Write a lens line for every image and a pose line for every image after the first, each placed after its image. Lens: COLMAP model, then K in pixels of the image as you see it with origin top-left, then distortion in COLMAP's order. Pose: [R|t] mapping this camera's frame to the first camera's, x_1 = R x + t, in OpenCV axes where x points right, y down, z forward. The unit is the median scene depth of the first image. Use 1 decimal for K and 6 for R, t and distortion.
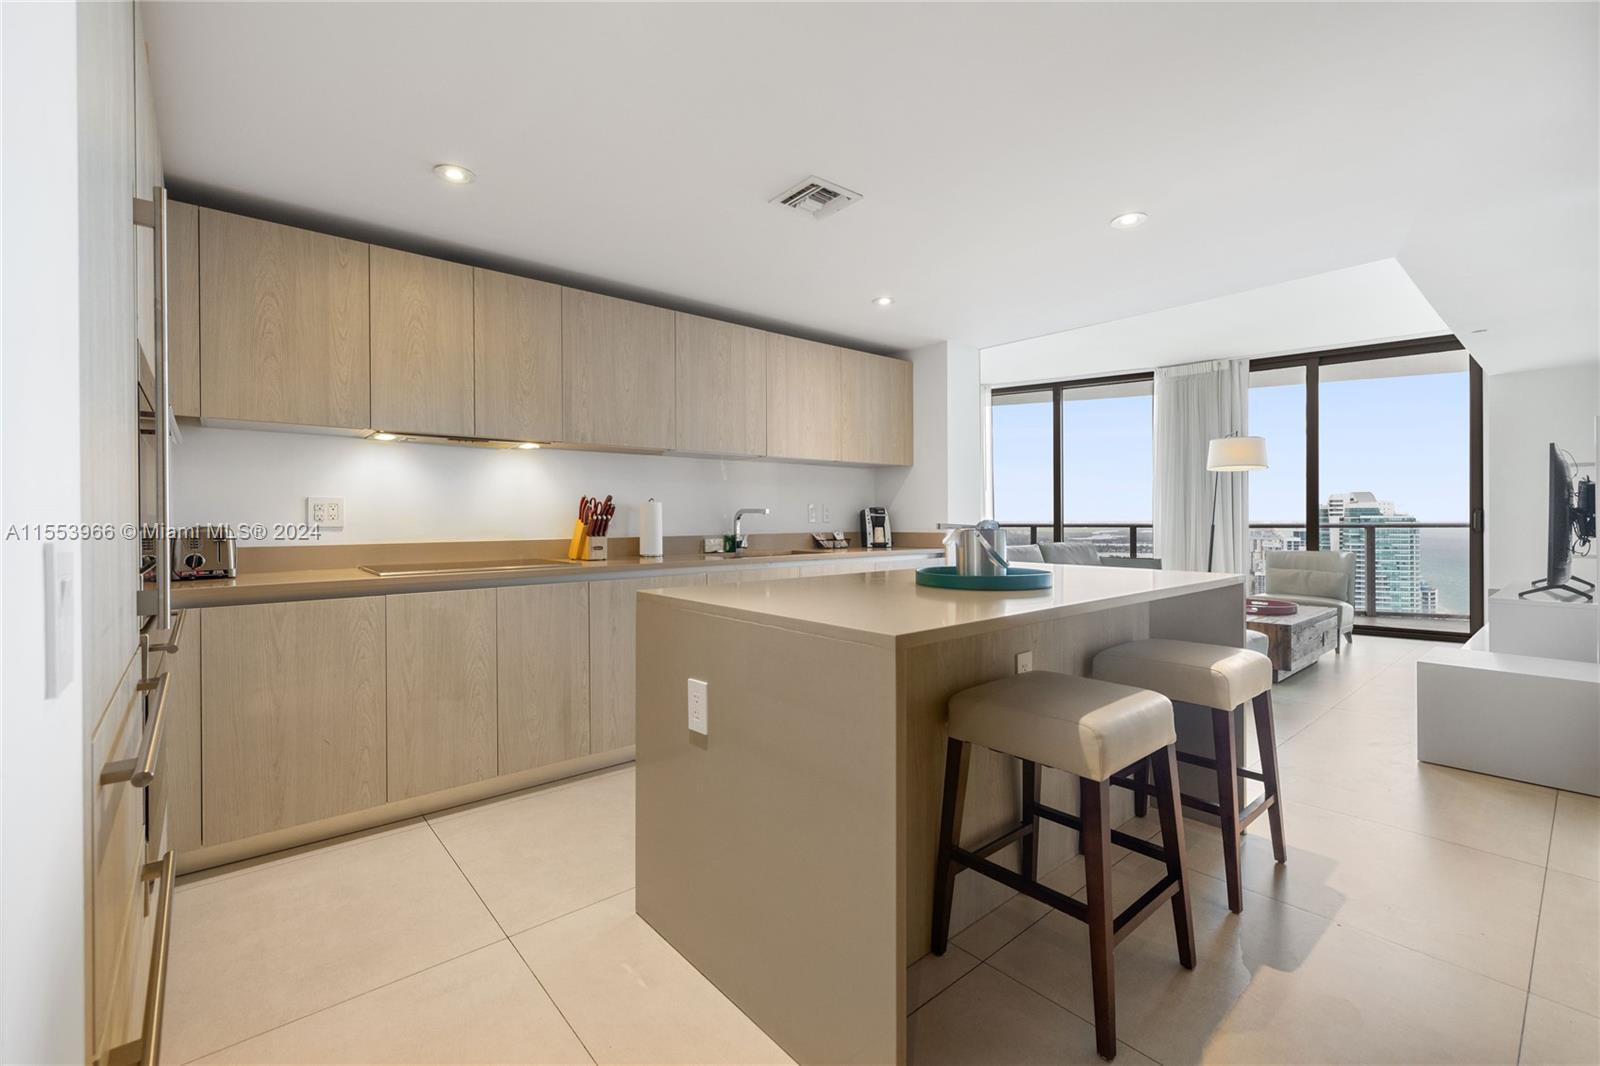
lens RADIAL K [[678.4, 0, 785.4], [0, 678.4, 521.7], [0, 0, 1]] dist [0.007799, -0.000416]
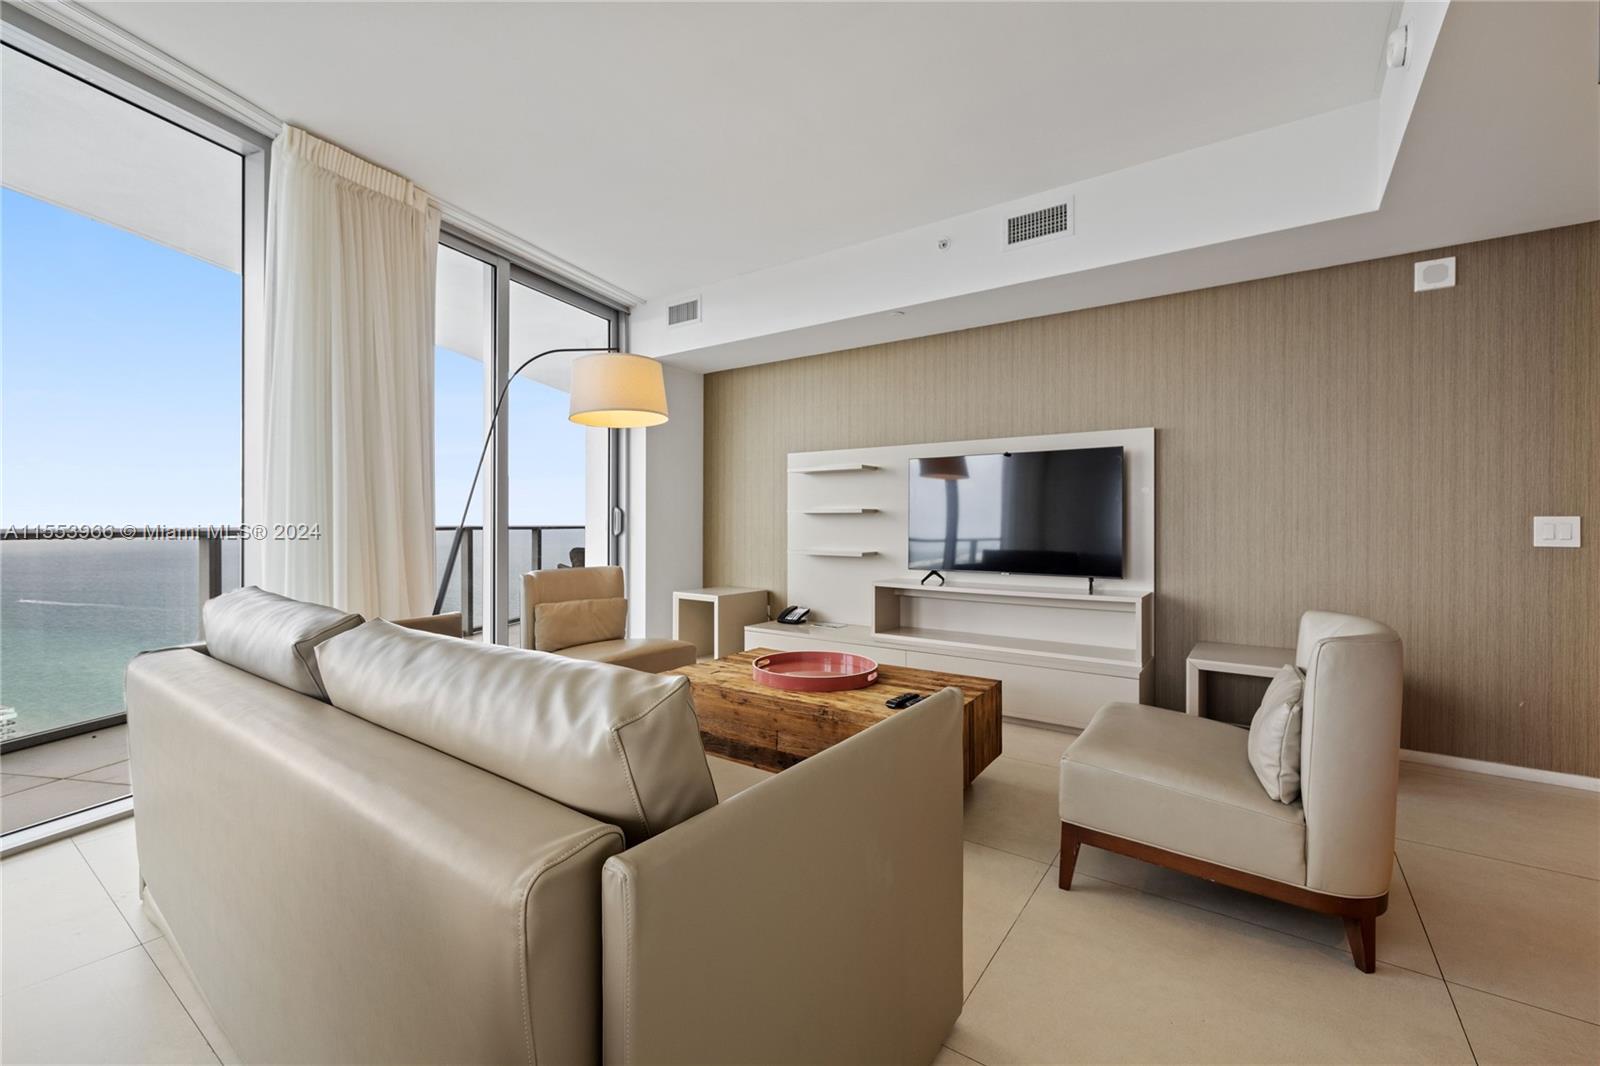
lens RADIAL K [[678.4, 0, 778.1], [0, 678.4, 520.2], [0, 0, 1]] dist [0.007799, -0.000416]
pose [[-0.239713, 0.004095, 0.970835, 0.081152], [0.004060, 0.999987, -0.003215, 0.000928], [-0.970835, 0.003171, -0.239726, 0.649746]]
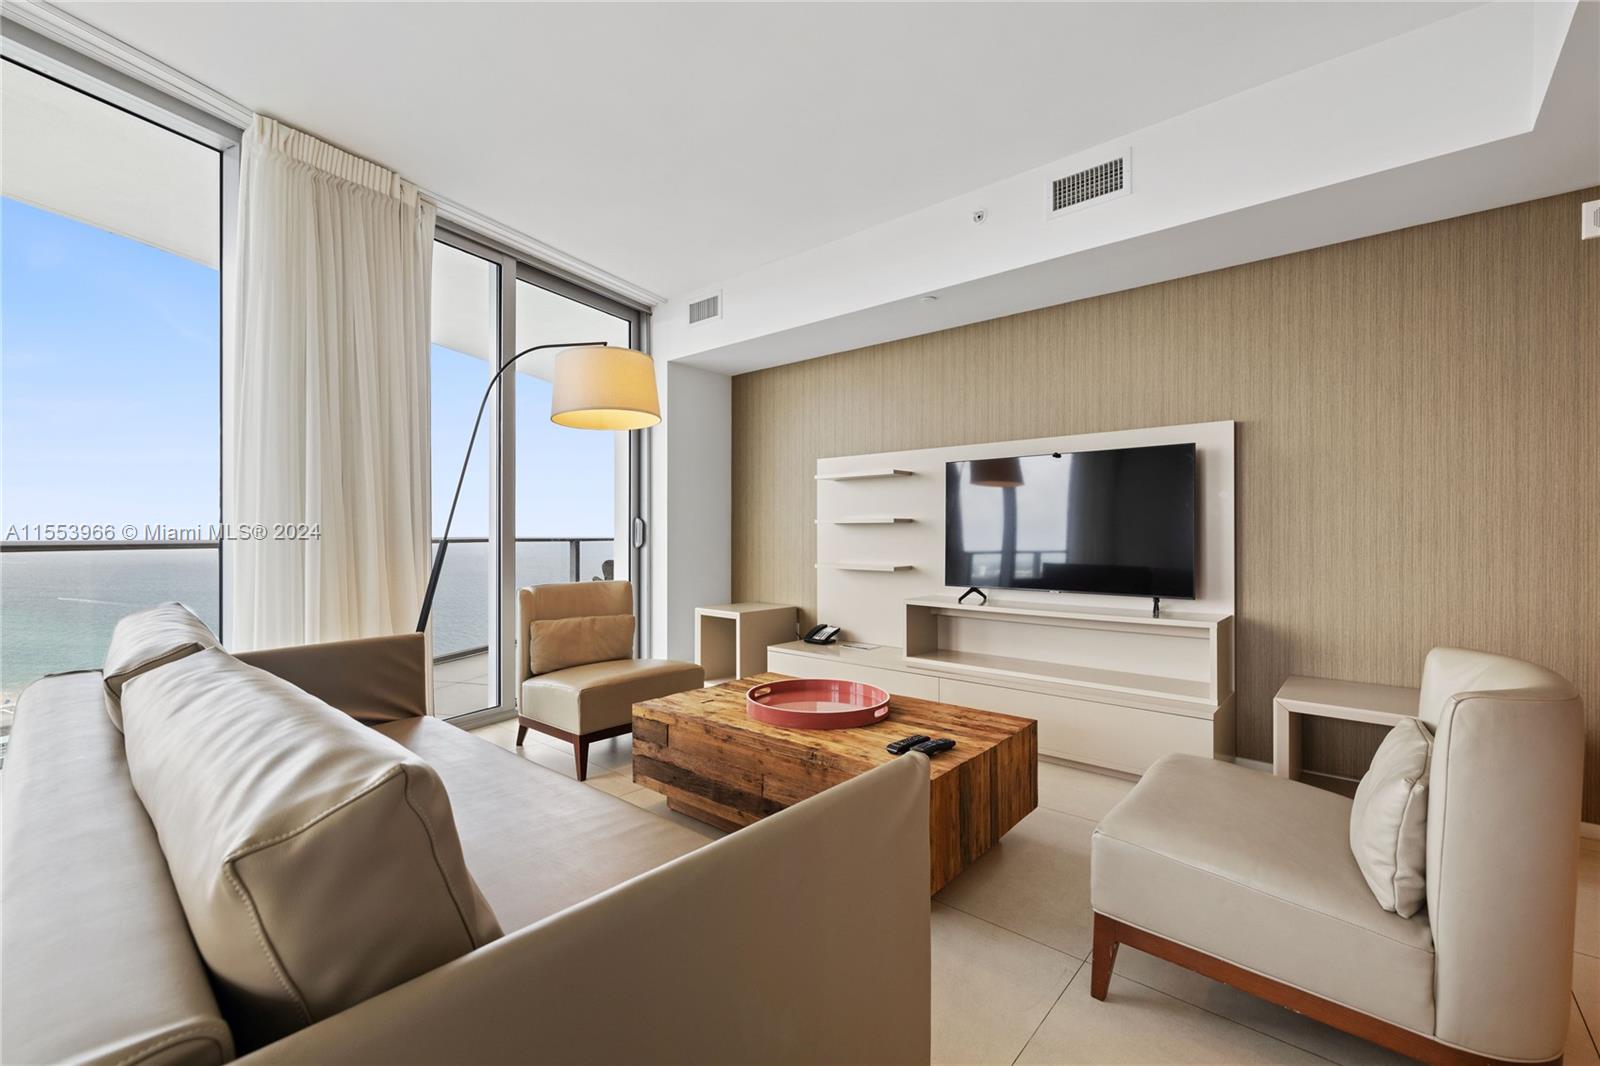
lens RADIAL K [[678.4, 0, 780.7], [0, 678.4, 531.1], [0, 0, 1]] dist [0.007799, -0.000416]
pose [[-0.140195, 0.006077, 0.990105, 0.113075], [0.005183, 0.999972, -0.005403, 0.001695], [-0.990110, 0.004374, -0.140223, 0.610026]]
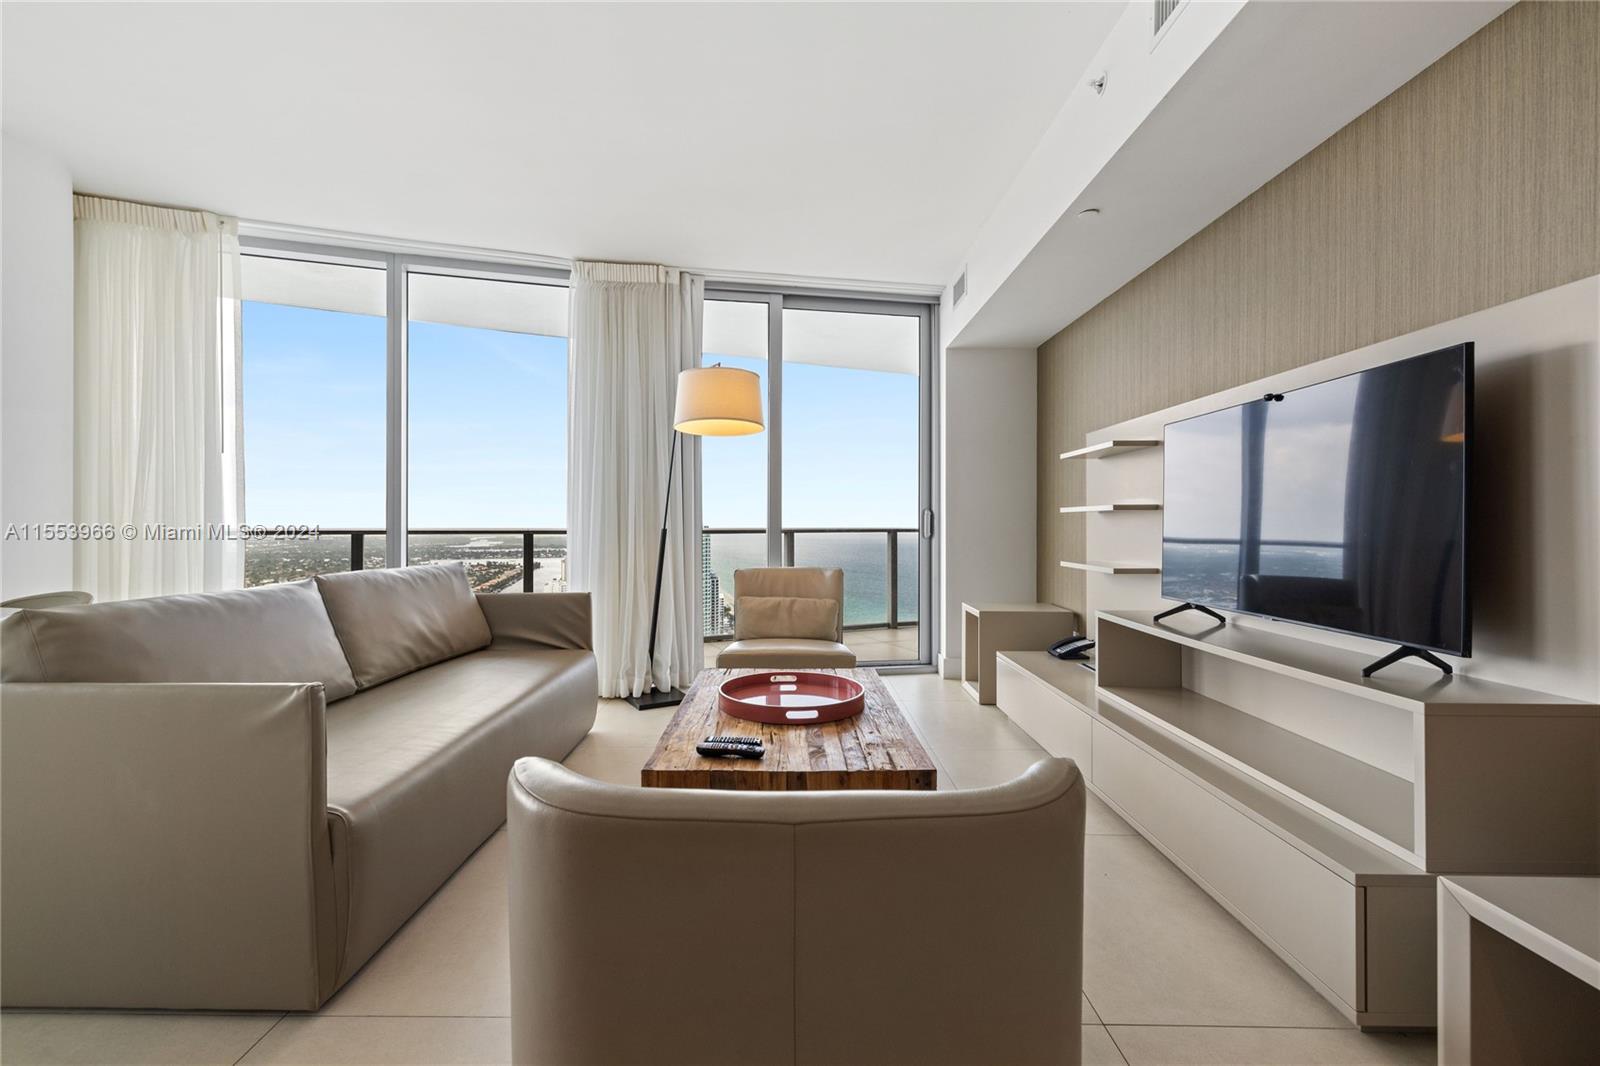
lens RADIAL K [[678.4, 0, 779.1], [0, 678.4, 518.9], [0, 0, 1]] dist [0.007799, -0.000416]
pose [[0.659230, 0.010569, 0.751867, 0.177180], [-0.000118, 0.999903, -0.013952, 0.003108], [-0.751941, 0.009109, 0.659167, 0.382832]]
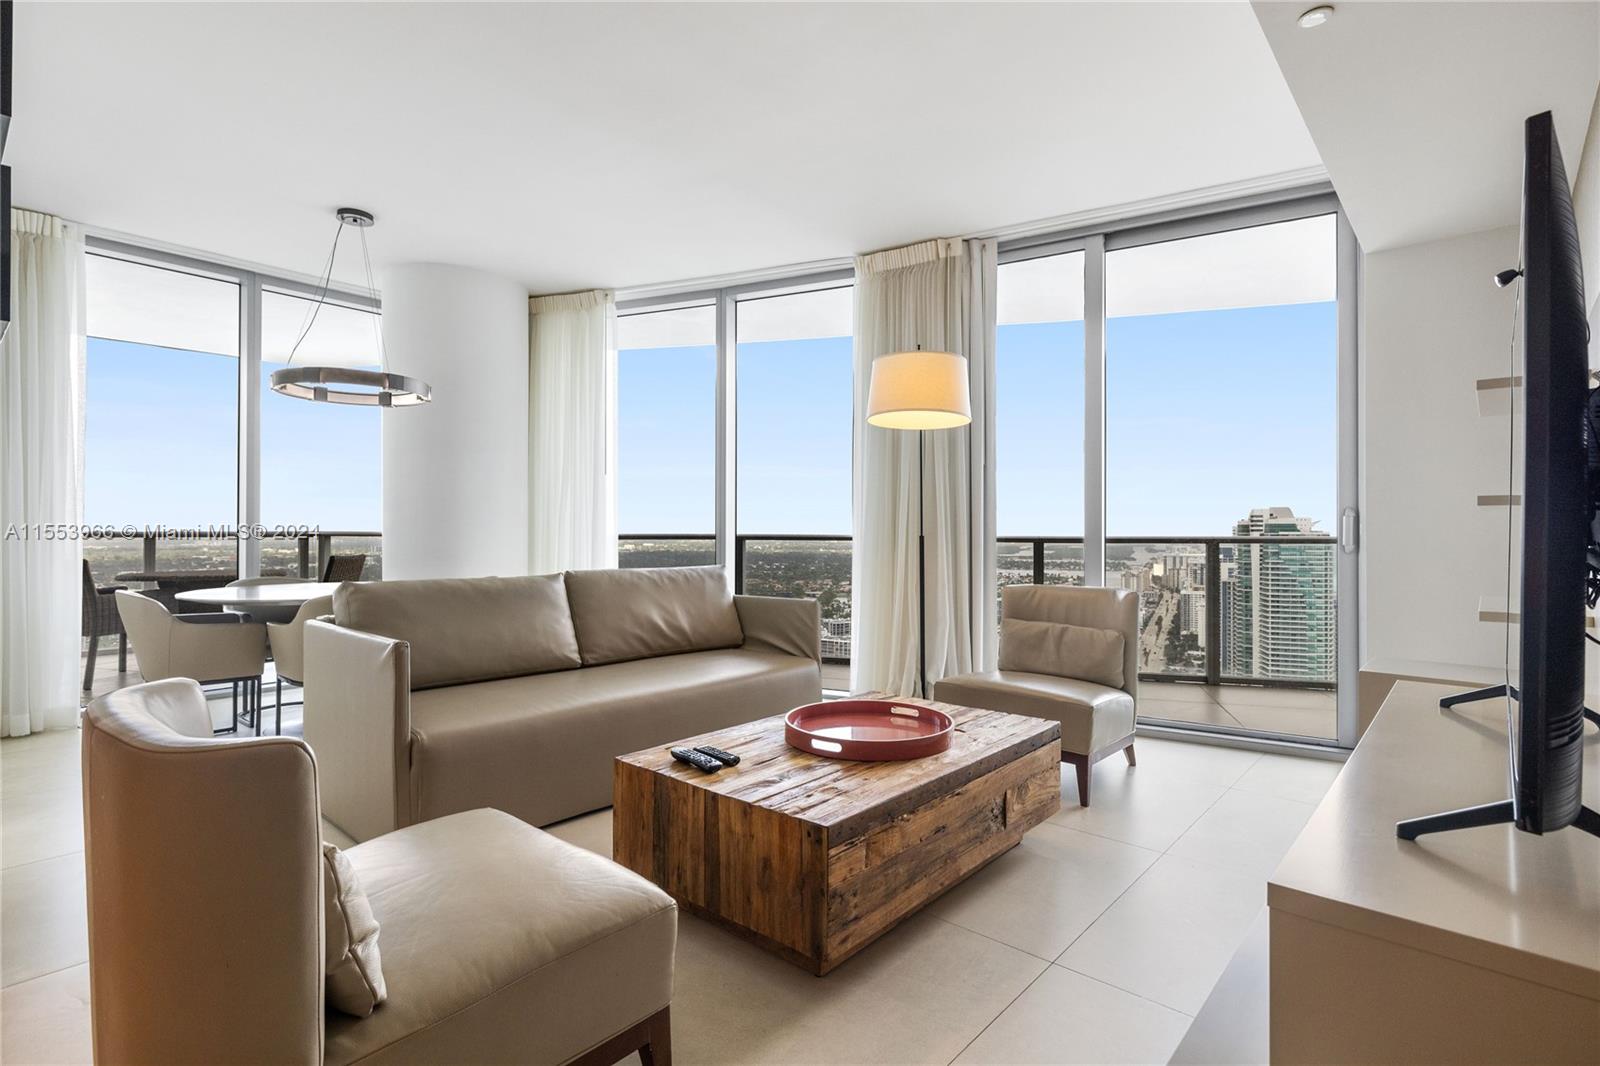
lens RADIAL K [[774.8, 0, 792.0], [0, 774.8, 529.4], [0, 0, 1]] dist [-0.004225, 0.000239]
pose [[0.990626, 0.007343, 0.136403, 0.320657], [-0.006468, 0.999956, -0.006859, 0.003065], [-0.136447, 0.005913, 0.990630, 0.296377]]
